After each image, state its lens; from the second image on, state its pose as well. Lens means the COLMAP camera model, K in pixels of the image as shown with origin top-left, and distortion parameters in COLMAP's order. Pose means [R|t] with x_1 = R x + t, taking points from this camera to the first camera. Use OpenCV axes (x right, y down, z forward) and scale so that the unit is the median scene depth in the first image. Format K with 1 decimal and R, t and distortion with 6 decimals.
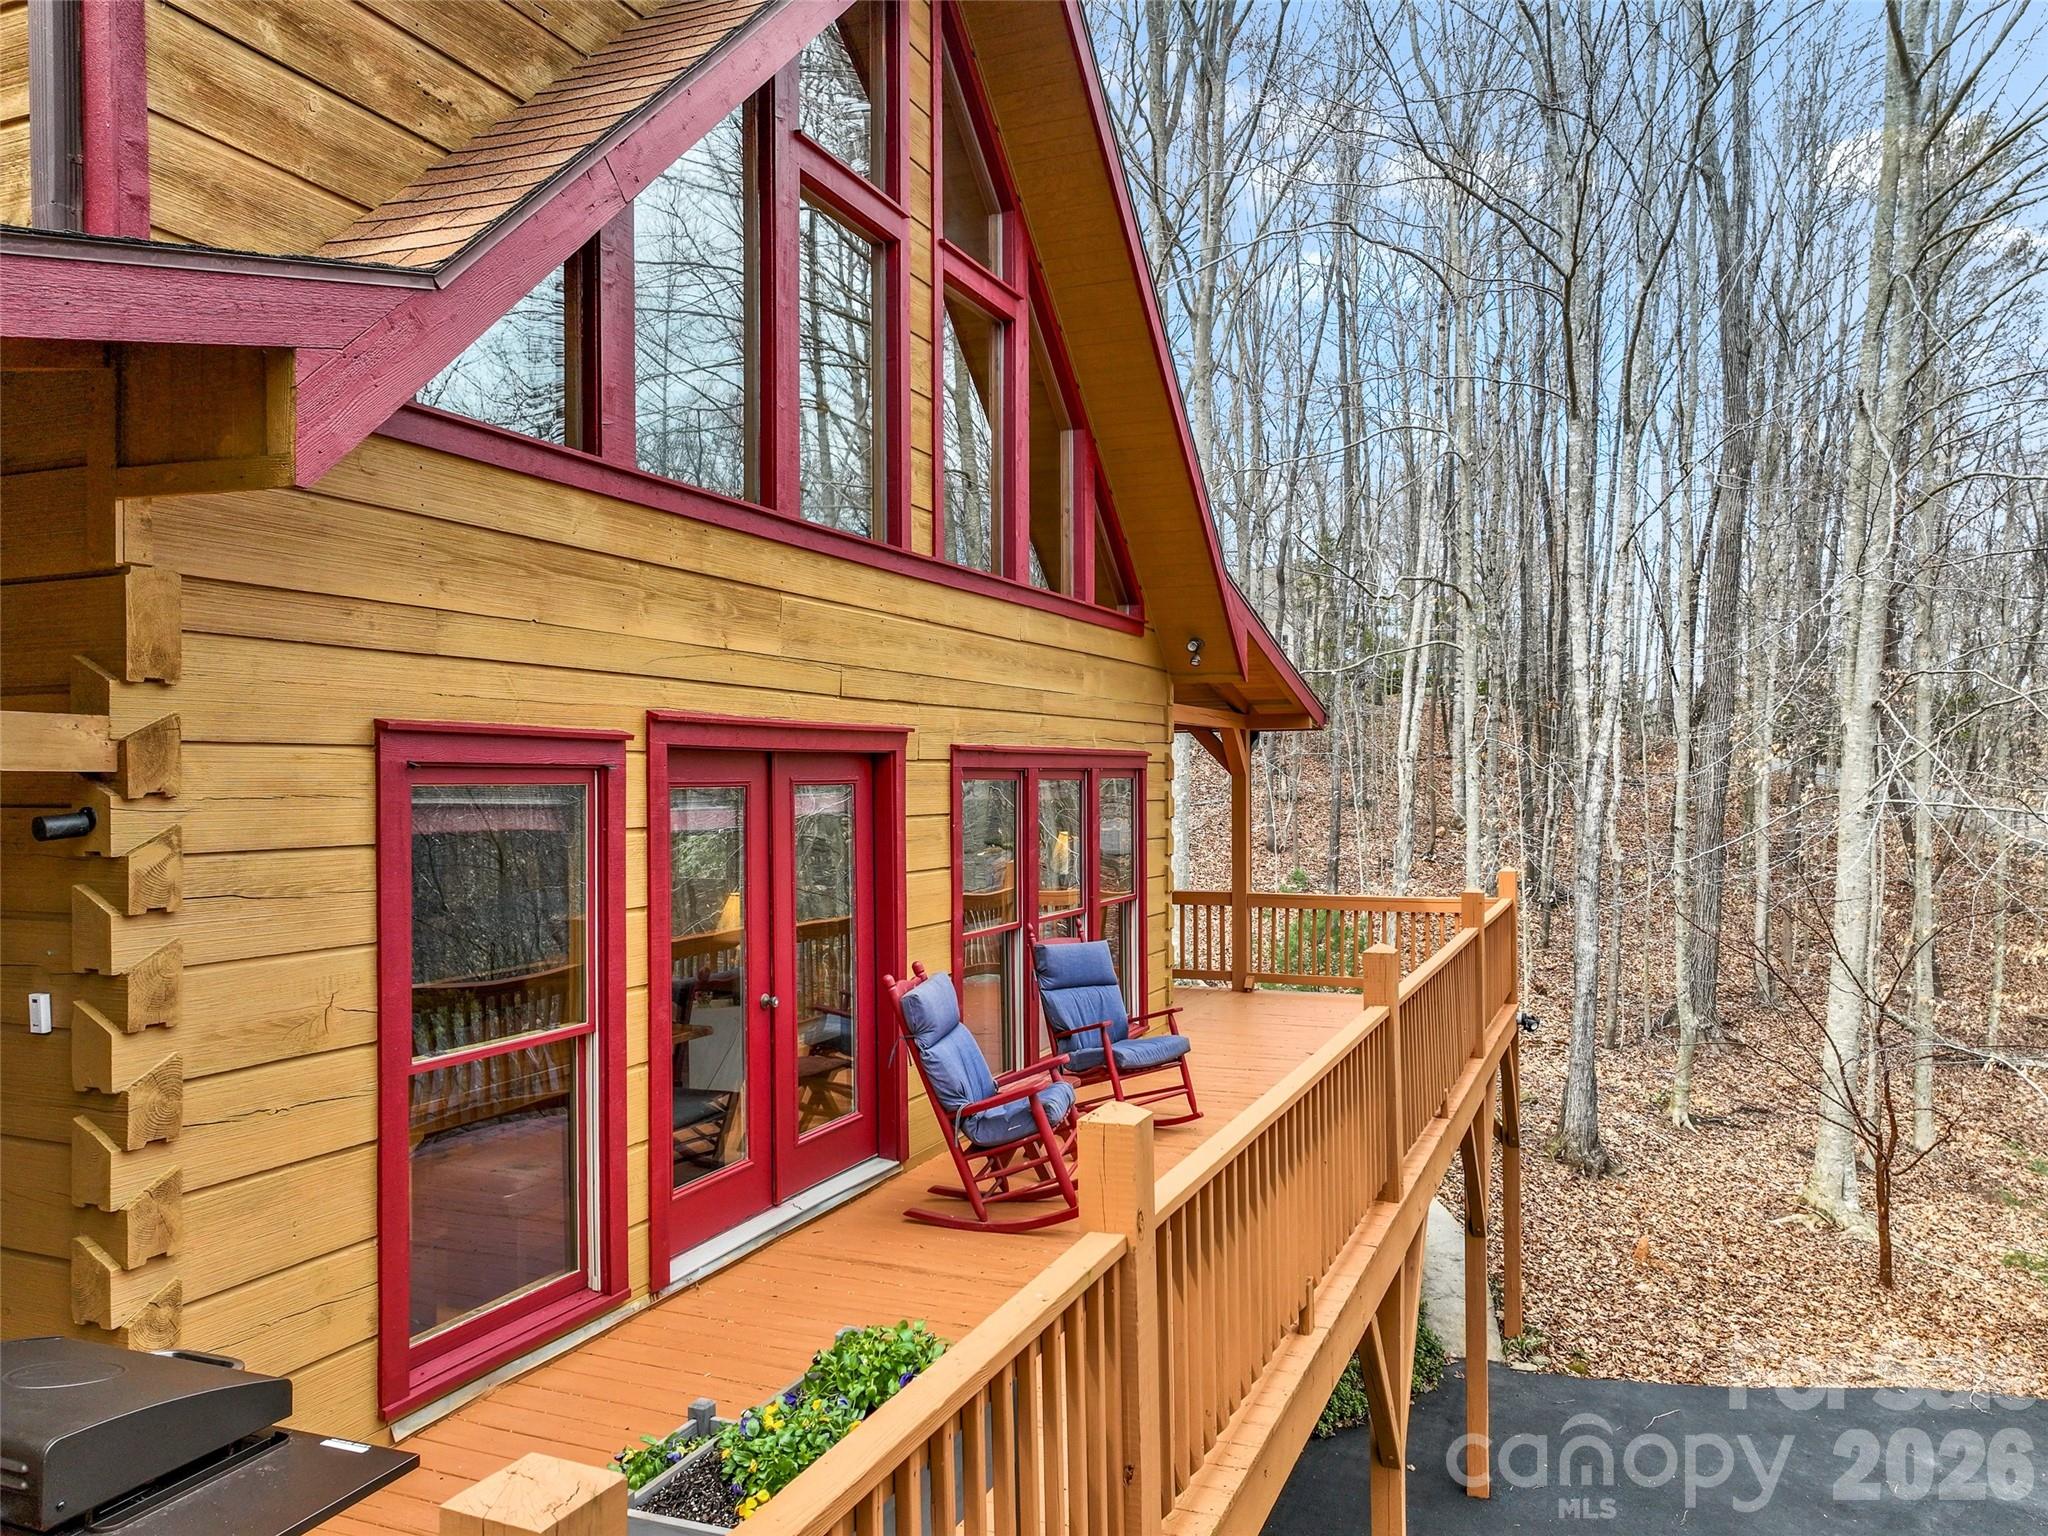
lens RADIAL K [[1447.3, 0, 1024.0], [0, 1447.3, 768.0], [0, 0, 1]] dist [-0.003722, -0.001504]
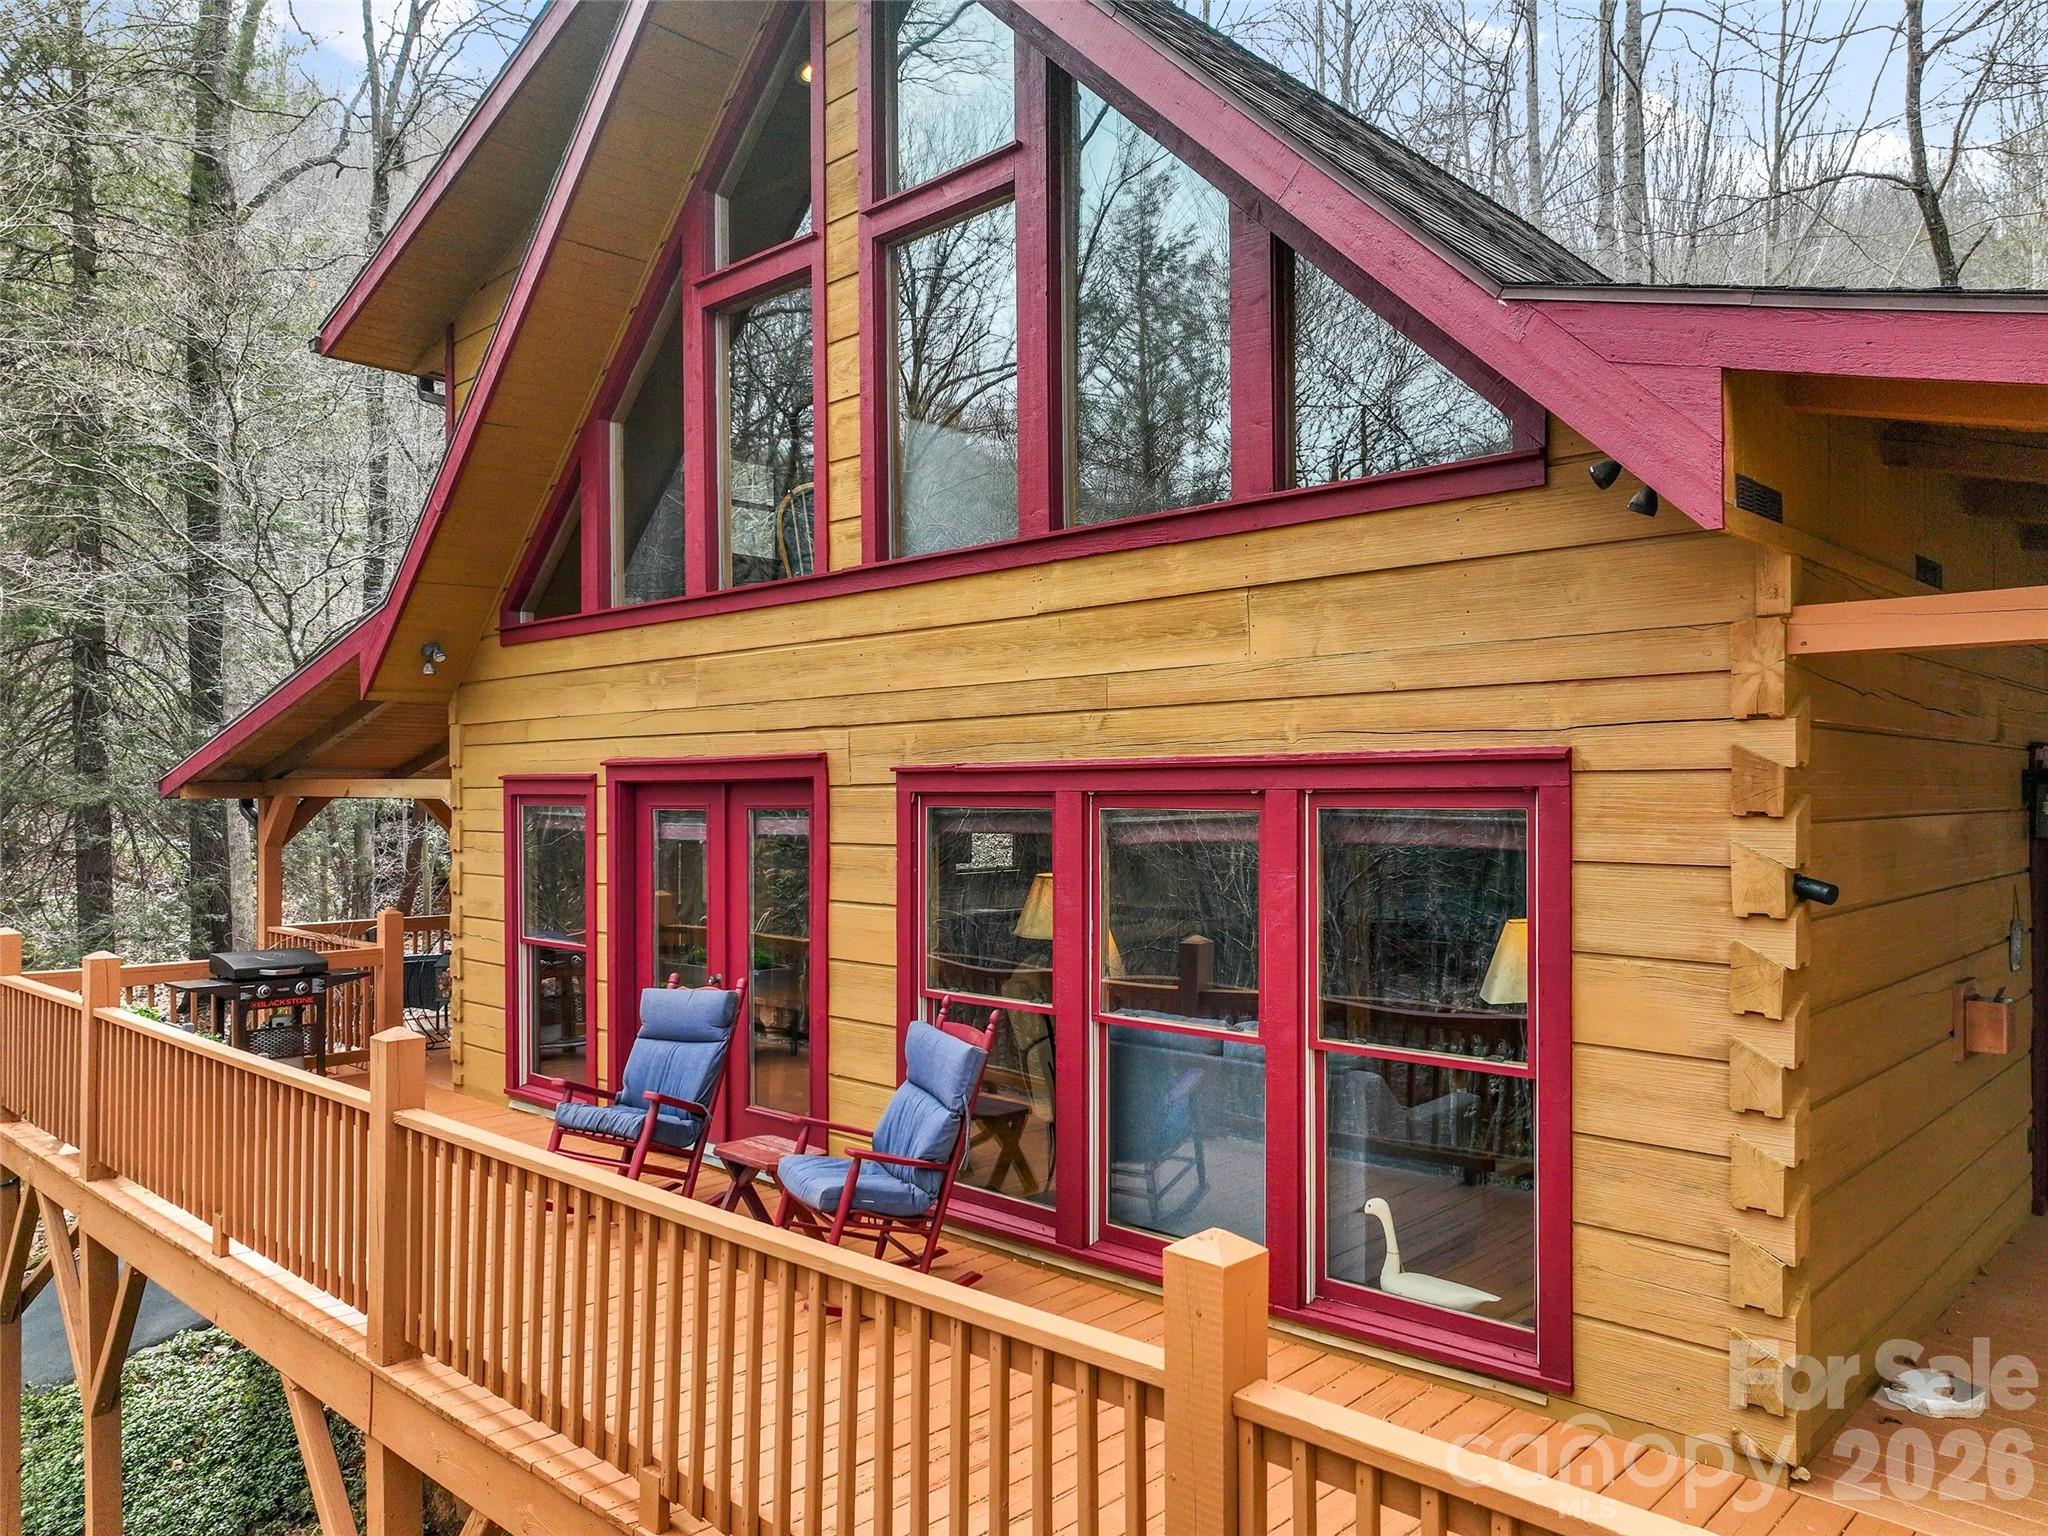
lens RADIAL K [[1447.3, 0, 1024.0], [0, 1447.3, 768.0], [0, 0, 1]] dist [-0.003722, -0.001504]
pose [[-0.370194, -0.008119, -0.928919, 0.904961], [0.010121, 0.999867, -0.012773, -0.005113], [0.928899, -0.014130, -0.370063, 1.752516]]
